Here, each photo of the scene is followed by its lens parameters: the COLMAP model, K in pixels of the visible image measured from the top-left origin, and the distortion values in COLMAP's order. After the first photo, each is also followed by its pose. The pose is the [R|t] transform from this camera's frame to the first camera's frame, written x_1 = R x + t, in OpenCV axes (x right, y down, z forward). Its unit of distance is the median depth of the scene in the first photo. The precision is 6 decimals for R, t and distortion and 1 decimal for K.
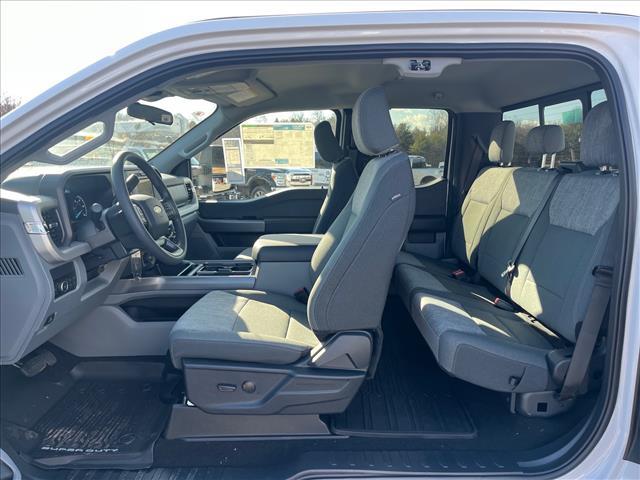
lens RADIAL K [[488.8, 0, 318.5], [0, 488.8, 238.9], [0, 0, 1]] dist [0.009159, 0.005115]
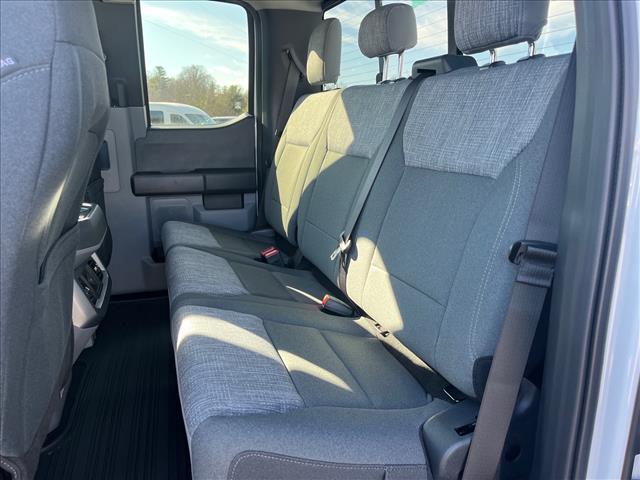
lens RADIAL K [[488.8, 0, 319.8], [0, 488.8, 240.8], [0, 0, 1]] dist [0.009159, 0.005115]
pose [[0.945792, -0.070529, 0.317023, 0.172695], [0.047756, 0.995726, 0.079049, 0.006784], [-0.321244, -0.059624, 0.945118, 0.440778]]
